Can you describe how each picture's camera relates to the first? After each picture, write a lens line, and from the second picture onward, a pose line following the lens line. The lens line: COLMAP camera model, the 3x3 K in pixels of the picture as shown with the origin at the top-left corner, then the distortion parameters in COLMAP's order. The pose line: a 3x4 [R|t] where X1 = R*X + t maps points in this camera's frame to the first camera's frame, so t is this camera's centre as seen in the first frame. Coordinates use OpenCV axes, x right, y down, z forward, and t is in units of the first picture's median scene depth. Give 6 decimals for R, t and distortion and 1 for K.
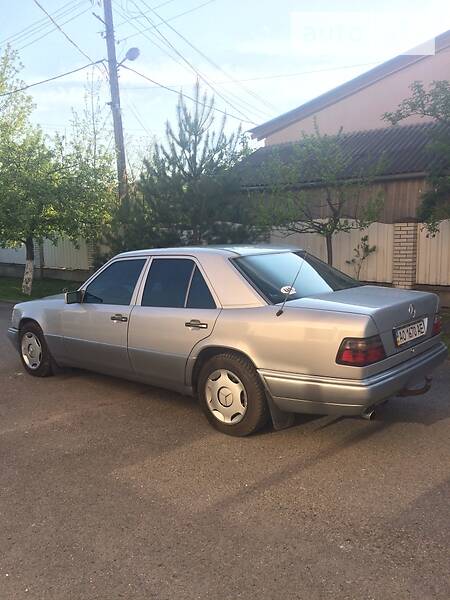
lens RADIAL K [[517.5, 0, 225.9], [0, 517.5, 300.9], [0, 0, 1]] dist [0.086353, -0.120885]
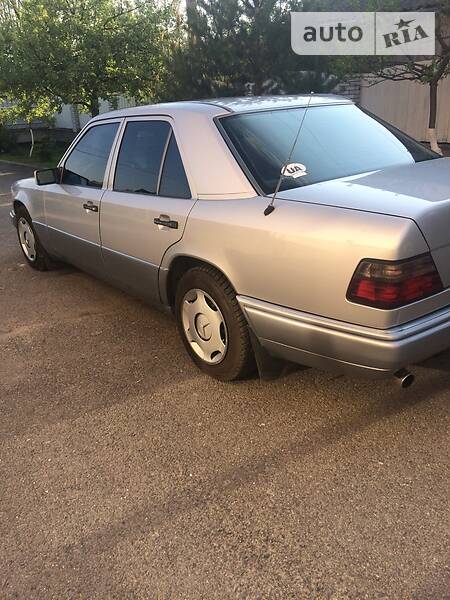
lens RADIAL K [[517.5, 0, 222.6], [0, 517.5, 303.6], [0, 0, 1]] dist [0.086353, -0.120885]
pose [[0.978954, 0.045648, -0.198911, 0.154875], [0.005867, 0.967966, 0.251013, -0.021590], [0.203997, -0.246898, 0.947326, 0.326720]]
